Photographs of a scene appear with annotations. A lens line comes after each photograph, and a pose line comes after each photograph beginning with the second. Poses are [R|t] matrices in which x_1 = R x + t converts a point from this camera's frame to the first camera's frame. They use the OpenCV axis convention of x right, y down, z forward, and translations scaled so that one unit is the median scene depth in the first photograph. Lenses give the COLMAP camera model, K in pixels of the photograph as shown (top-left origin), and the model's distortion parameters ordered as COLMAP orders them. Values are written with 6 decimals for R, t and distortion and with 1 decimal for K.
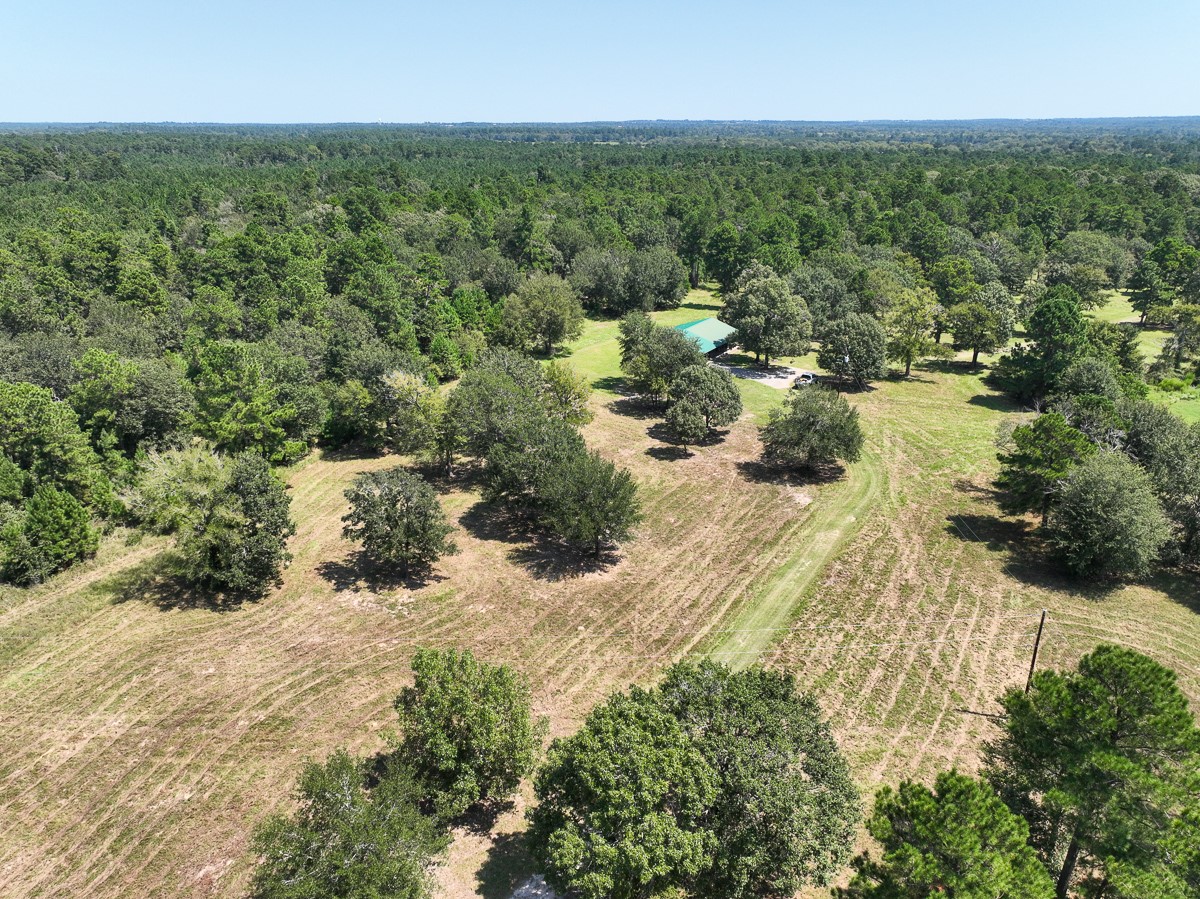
lens RADIAL K [[840.0, 0, 602.1], [0, 840.0, 448.9], [0, 0, 1]] dist [0.002882, 0.010786]
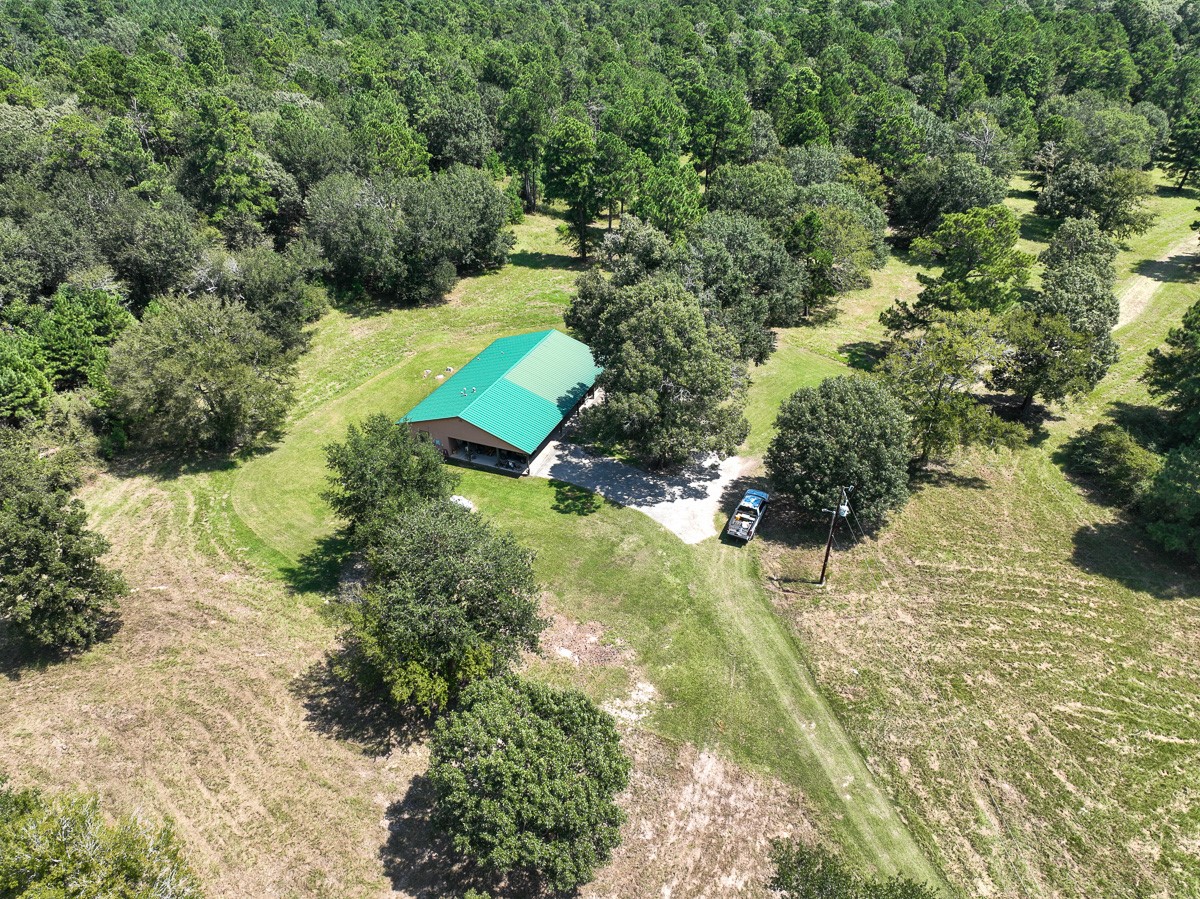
lens RADIAL K [[840.0, 0, 601.7], [0, 840.0, 450.2], [0, 0, 1]] dist [0.002882, 0.010786]
pose [[0.986495, -0.089503, 0.137175, 0.063035], [0.061920, 0.979133, 0.193557, -0.143674], [-0.151637, -0.182450, 0.971452, 0.358393]]
